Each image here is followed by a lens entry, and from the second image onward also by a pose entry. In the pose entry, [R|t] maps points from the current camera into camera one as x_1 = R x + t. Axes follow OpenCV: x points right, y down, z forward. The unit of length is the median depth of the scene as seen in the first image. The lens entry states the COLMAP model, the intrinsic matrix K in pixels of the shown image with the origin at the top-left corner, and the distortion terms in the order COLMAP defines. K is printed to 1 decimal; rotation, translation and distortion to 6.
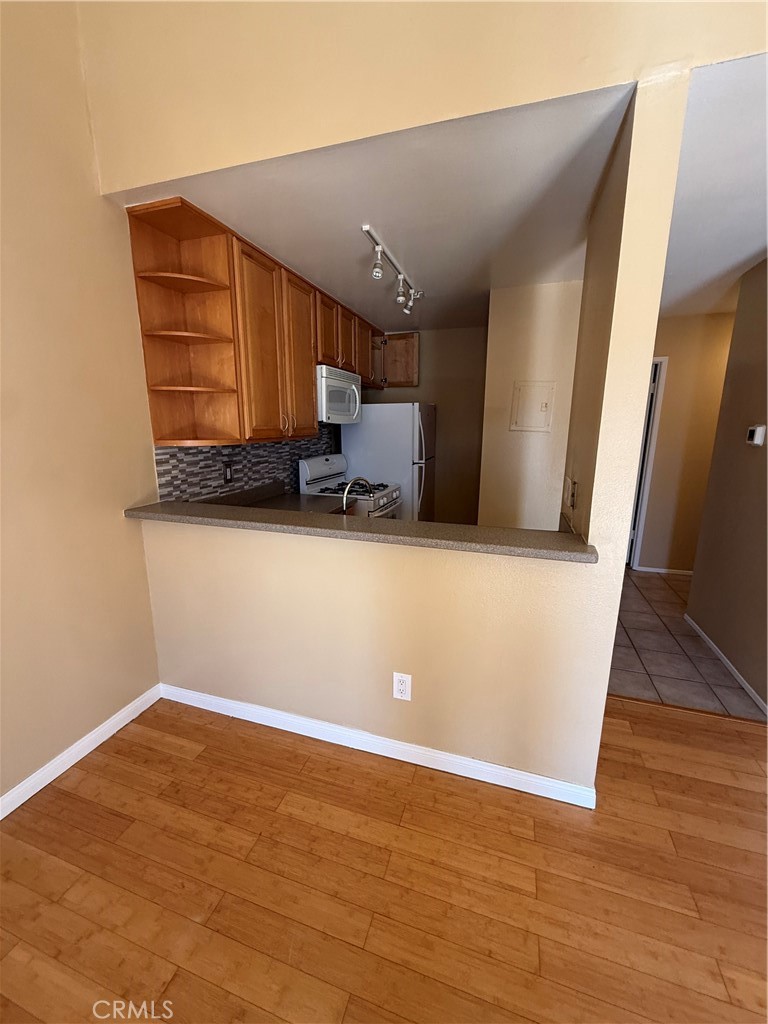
lens RADIAL K [[407.3, 0, 381.8], [0, 407.3, 510.9], [0, 0, 1]] dist [-0.003031, -0.000367]
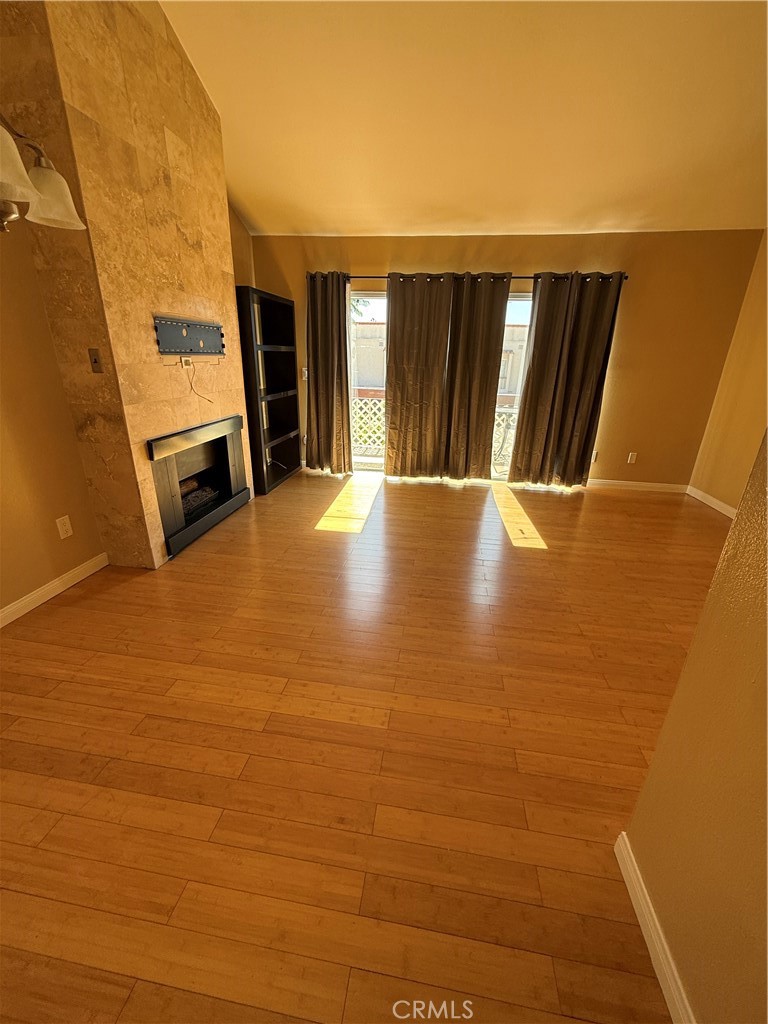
lens RADIAL K [[407.3, 0, 383.1], [0, 407.3, 510.8], [0, 0, 1]] dist [-0.003031, -0.000367]
pose [[-0.986391, 0.035731, -0.160488, 0.966693], [-0.057760, 0.838582, 0.541705, -0.174350], [0.153938, 0.543603, -0.825106, 1.118465]]
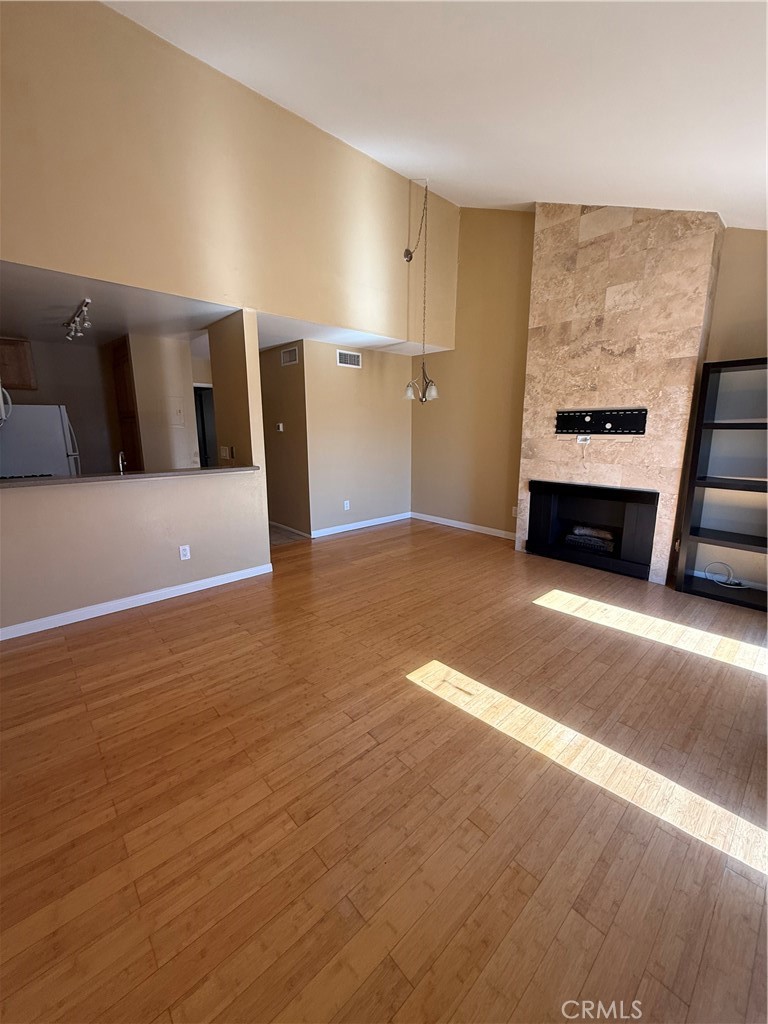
lens RADIAL K [[407.3, 0, 382.7], [0, 407.3, 507.8], [0, 0, 1]] dist [-0.003031, -0.000367]
pose [[0.499046, -0.169836, 0.849770, -1.128908], [0.185633, 0.978795, 0.086607, 0.229834], [-0.846460, 0.114524, 0.519991, -0.878060]]
